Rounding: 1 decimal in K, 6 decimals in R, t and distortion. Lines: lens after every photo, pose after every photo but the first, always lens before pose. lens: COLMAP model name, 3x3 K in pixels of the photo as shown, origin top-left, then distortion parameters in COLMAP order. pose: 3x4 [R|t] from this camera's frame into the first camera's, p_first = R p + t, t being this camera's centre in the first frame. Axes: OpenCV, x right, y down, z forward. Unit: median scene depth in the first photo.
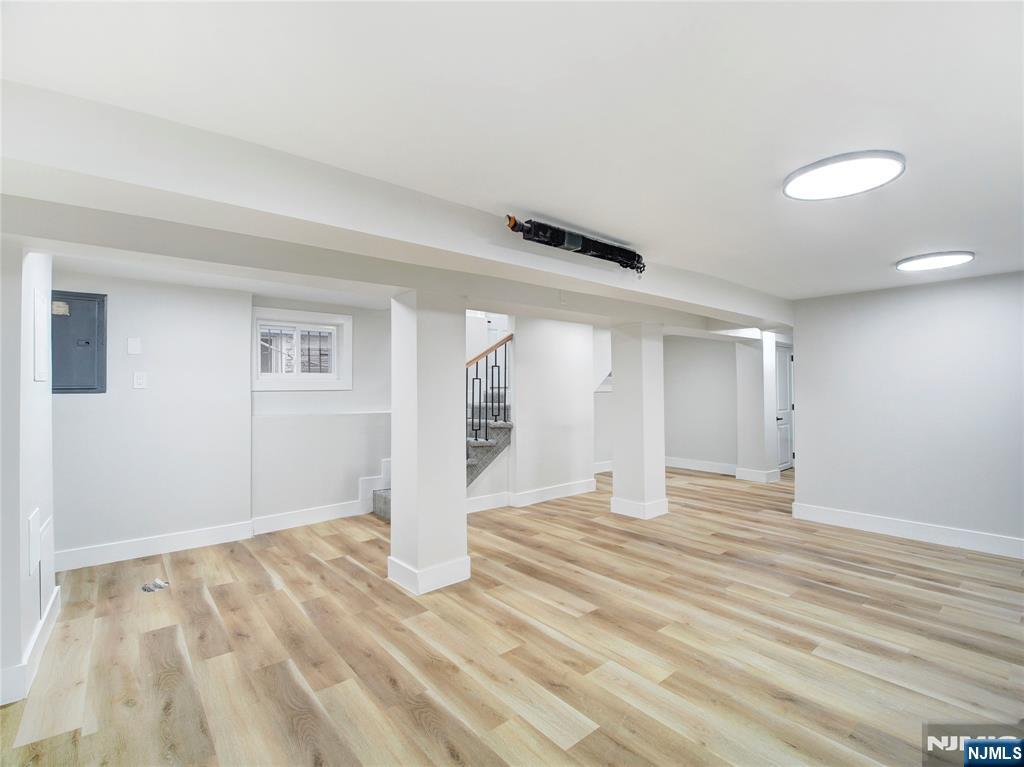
lens RADIAL K [[473.4, 0, 507.5], [0, 473.4, 385.8], [0, 0, 1]] dist [-0.013169, -0.001050]
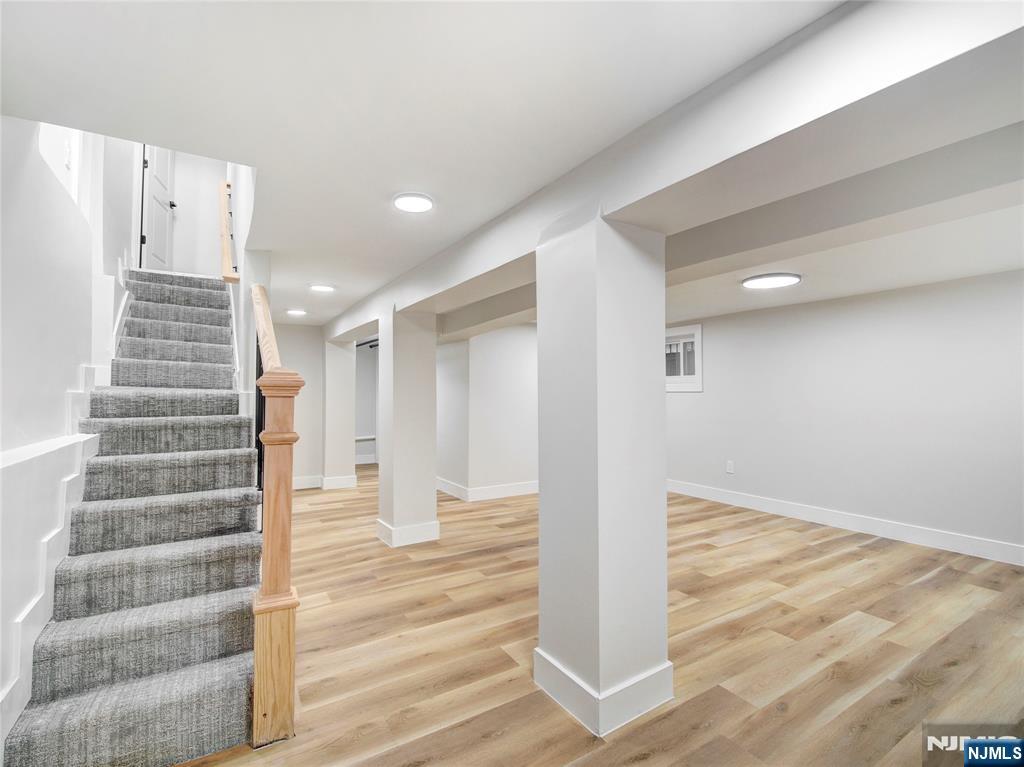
lens RADIAL K [[473.4, 0, 507.2], [0, 473.4, 383.1], [0, 0, 1]] dist [-0.013169, -0.001050]
pose [[0.149395, 0.026814, 0.988414, -0.705004], [-0.008983, 0.999628, -0.025761, 0.009530], [-0.988737, -0.005030, 0.149581, 0.885032]]
